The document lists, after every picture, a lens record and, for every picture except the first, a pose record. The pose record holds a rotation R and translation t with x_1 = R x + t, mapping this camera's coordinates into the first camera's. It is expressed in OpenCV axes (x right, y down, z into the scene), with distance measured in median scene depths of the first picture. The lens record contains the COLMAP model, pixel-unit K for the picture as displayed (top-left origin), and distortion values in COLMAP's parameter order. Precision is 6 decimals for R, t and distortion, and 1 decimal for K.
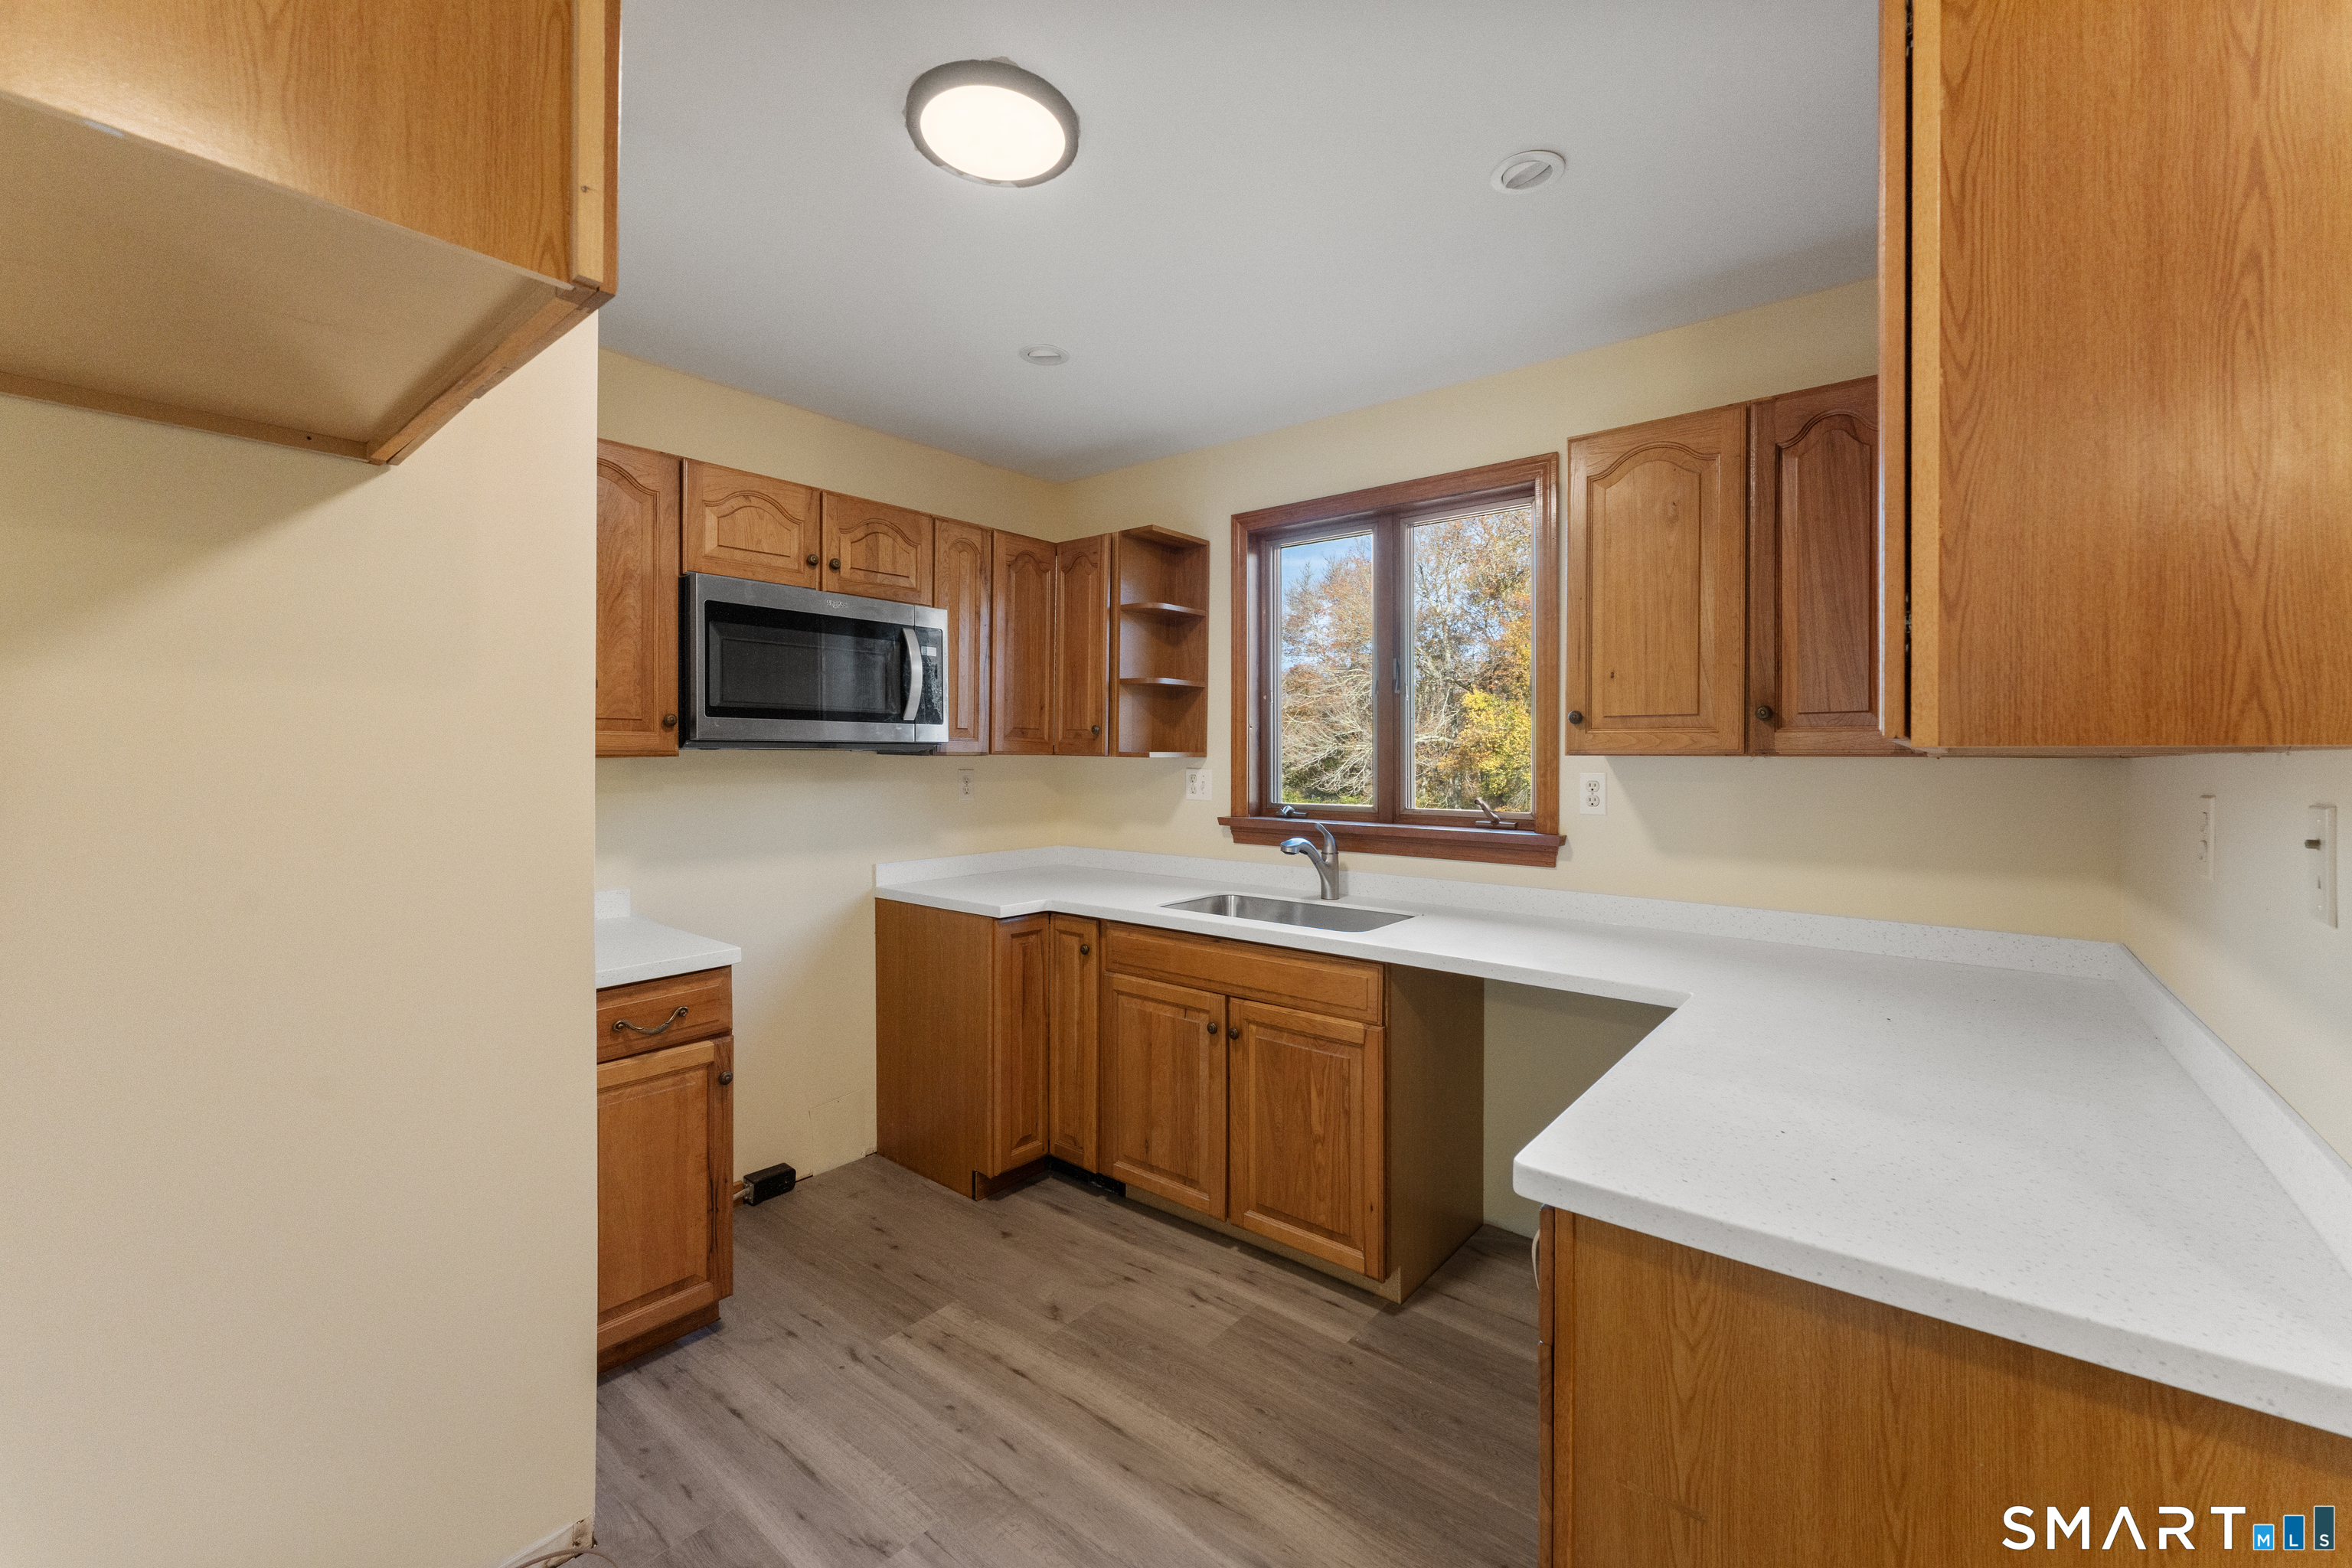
lens RADIAL K [[954.4, 0, 1186.5], [0, 954.4, 767.1], [0, 0, 1]] dist [-0.002659, 0.000234]
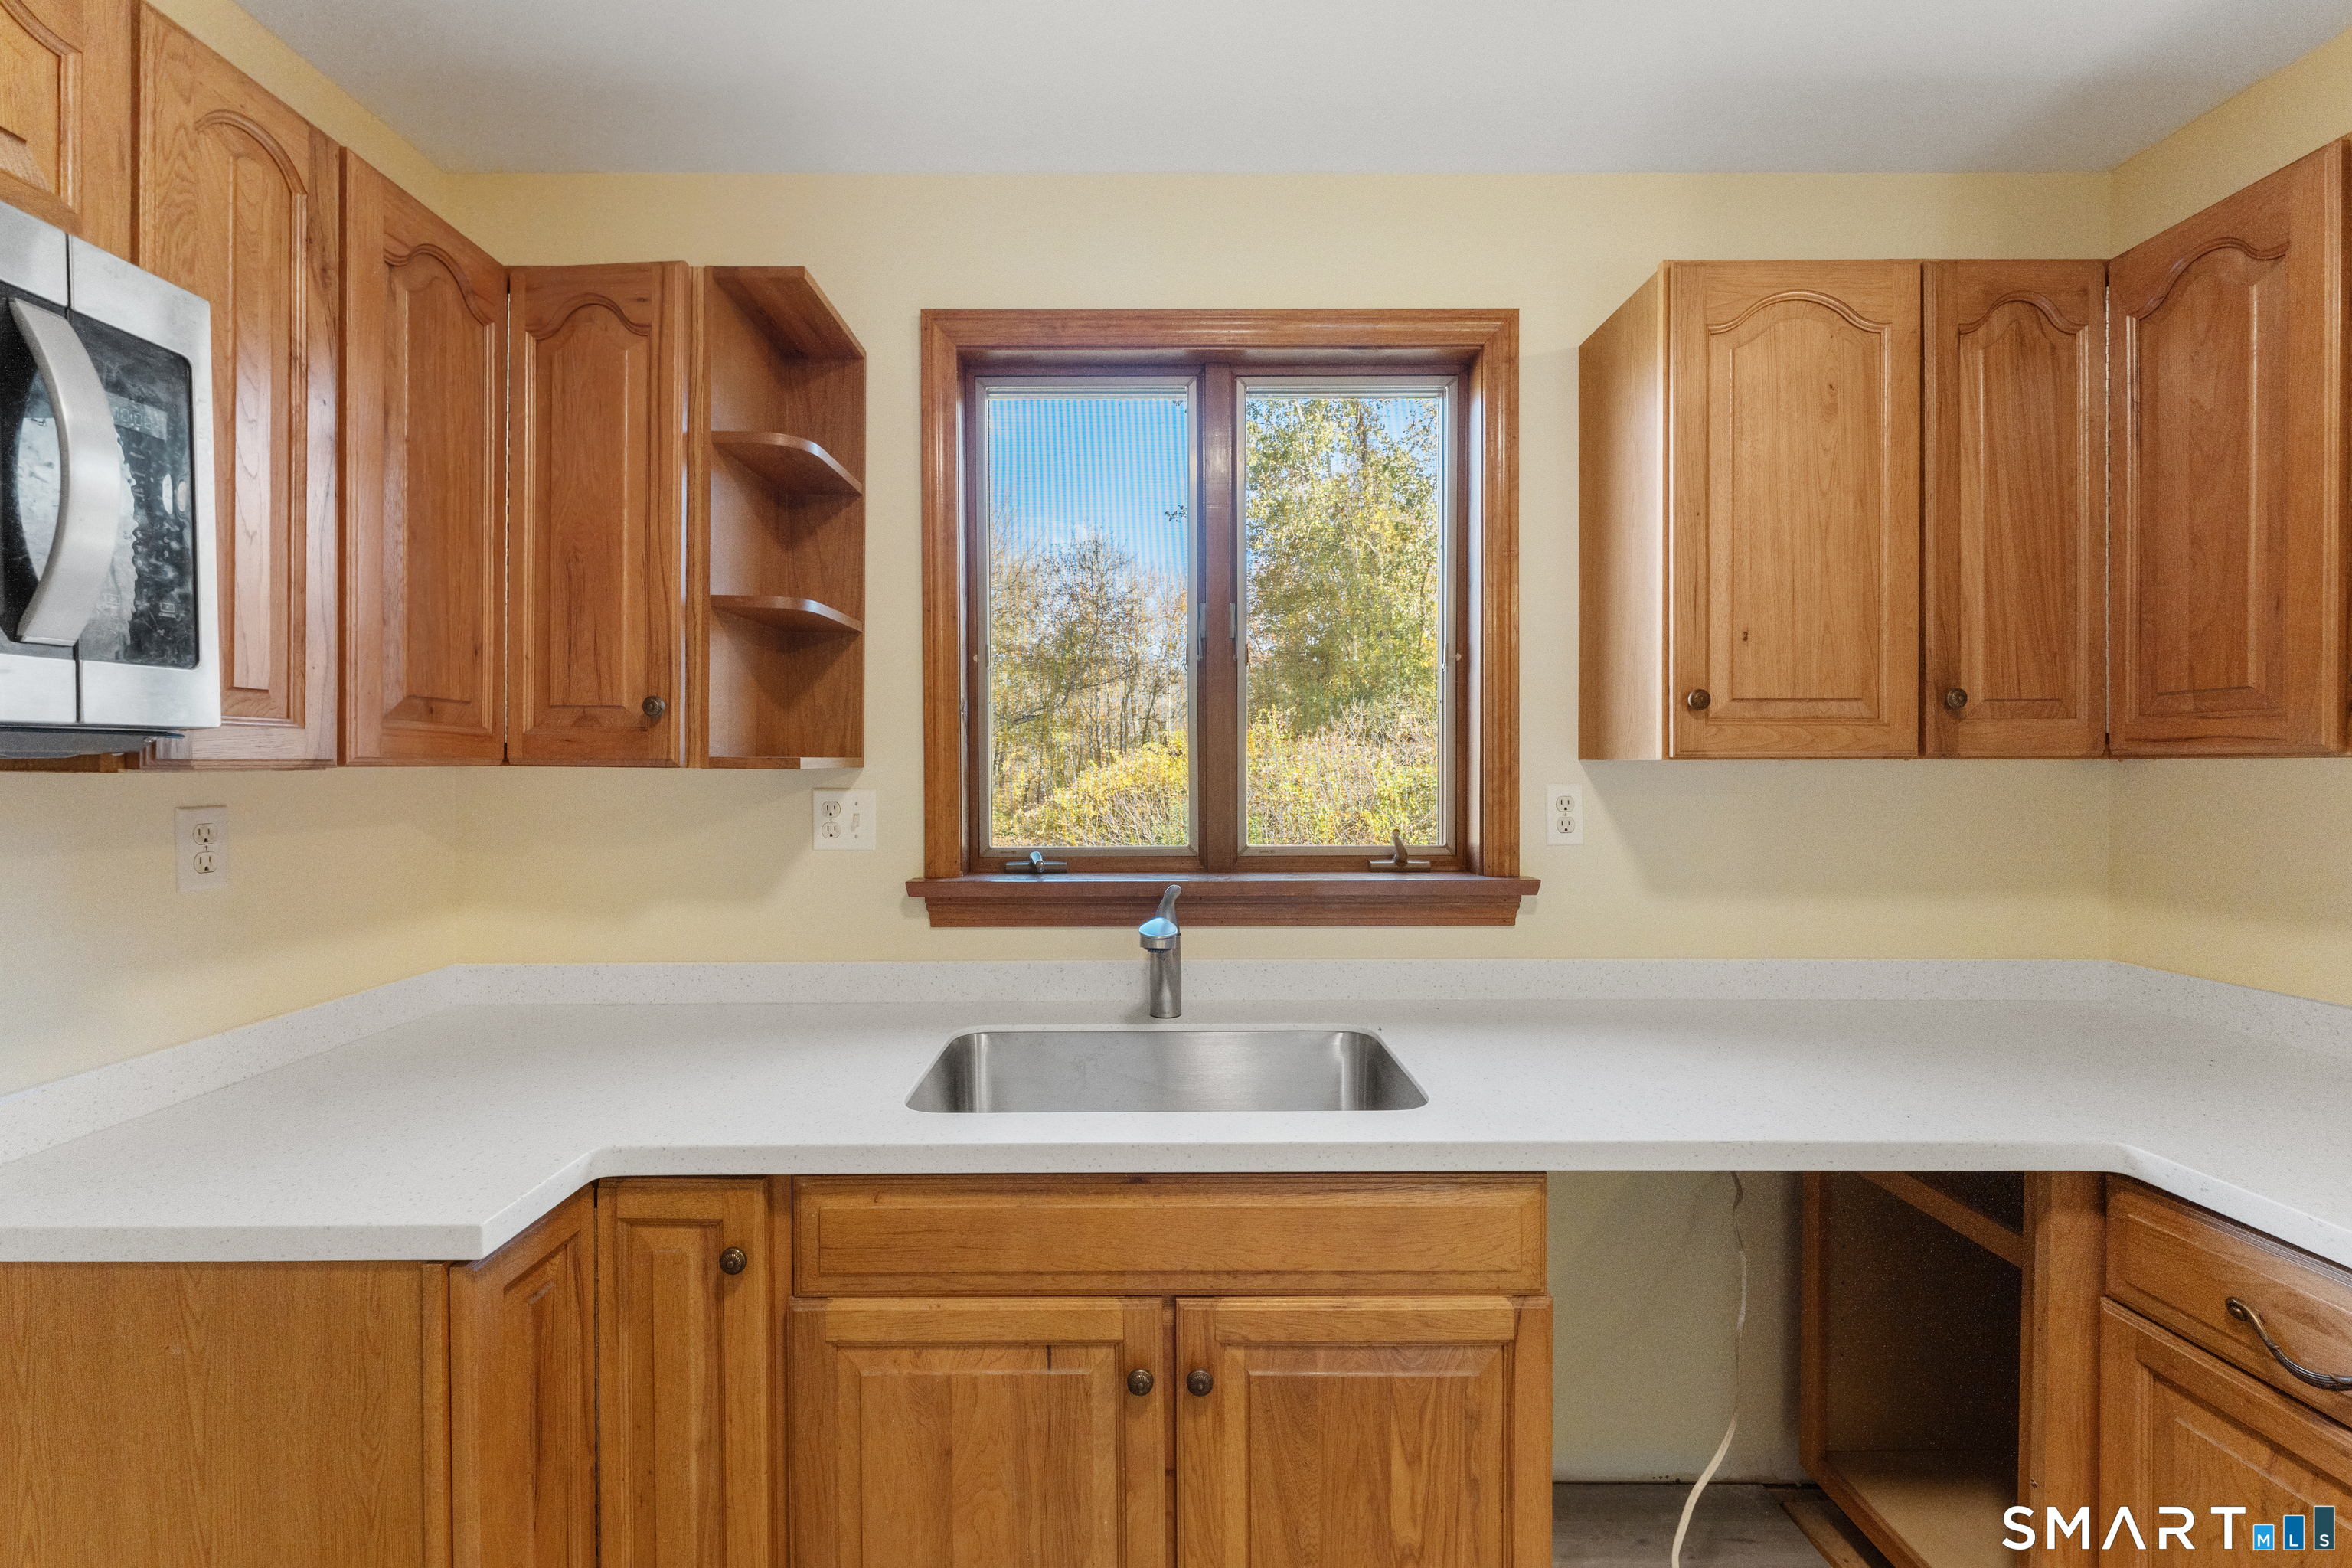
lens RADIAL K [[954.4, 0, 1161.4], [0, 954.4, 770.1], [0, 0, 1]] dist [-0.002659, 0.000234]
pose [[0.773492, -0.012258, 0.633688, -0.216582], [0.013683, 0.999903, 0.002640, -0.009292], [-0.633659, 0.006629, 0.773584, 0.584901]]
